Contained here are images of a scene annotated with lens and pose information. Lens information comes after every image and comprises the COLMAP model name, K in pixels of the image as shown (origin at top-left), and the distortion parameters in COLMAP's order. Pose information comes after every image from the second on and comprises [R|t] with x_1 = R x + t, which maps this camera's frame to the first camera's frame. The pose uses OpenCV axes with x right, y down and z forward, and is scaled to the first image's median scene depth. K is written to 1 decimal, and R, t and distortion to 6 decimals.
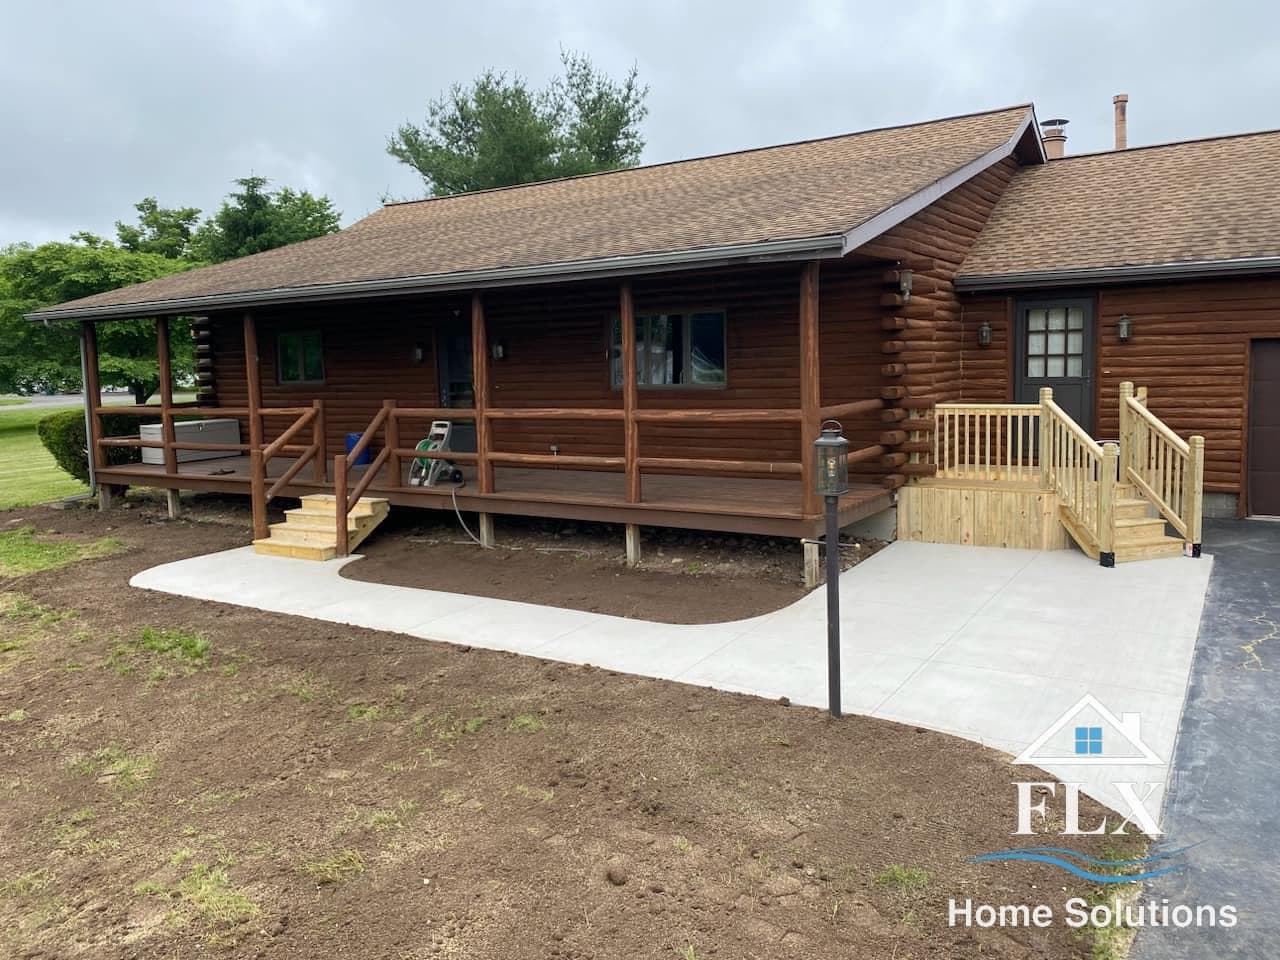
lens RADIAL K [[961.9, 0, 639.2], [0, 961.9, 477.2], [0, 0, 1]] dist [0.028380, -0.018593]
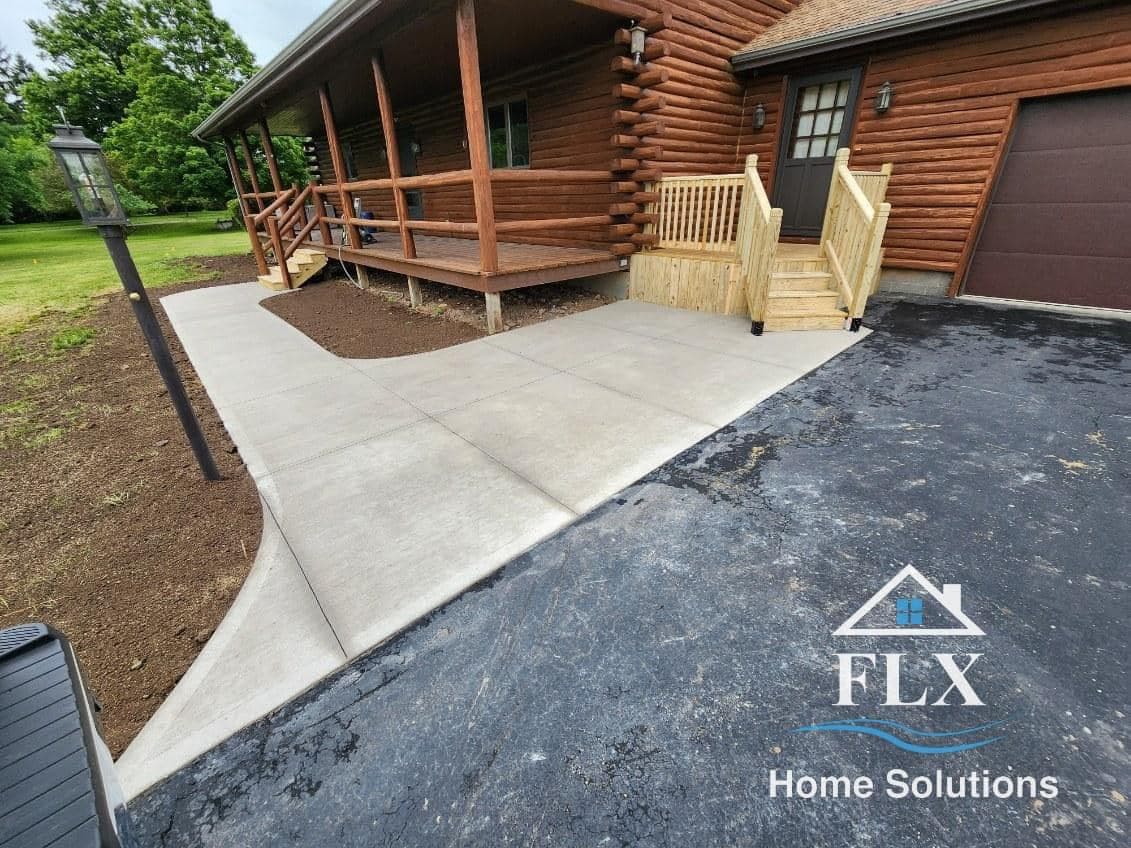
lens RADIAL K [[458.8, 0, 567.5], [0, 458.8, 422.0], [0, 0, 1]] dist [0.002726, 0.000446]
pose [[0.963975, 0.122500, -0.236106, 0.354118], [-0.036376, 0.940012, 0.339196, 0.015158], [0.263494, -0.318388, 0.910604, 0.381146]]
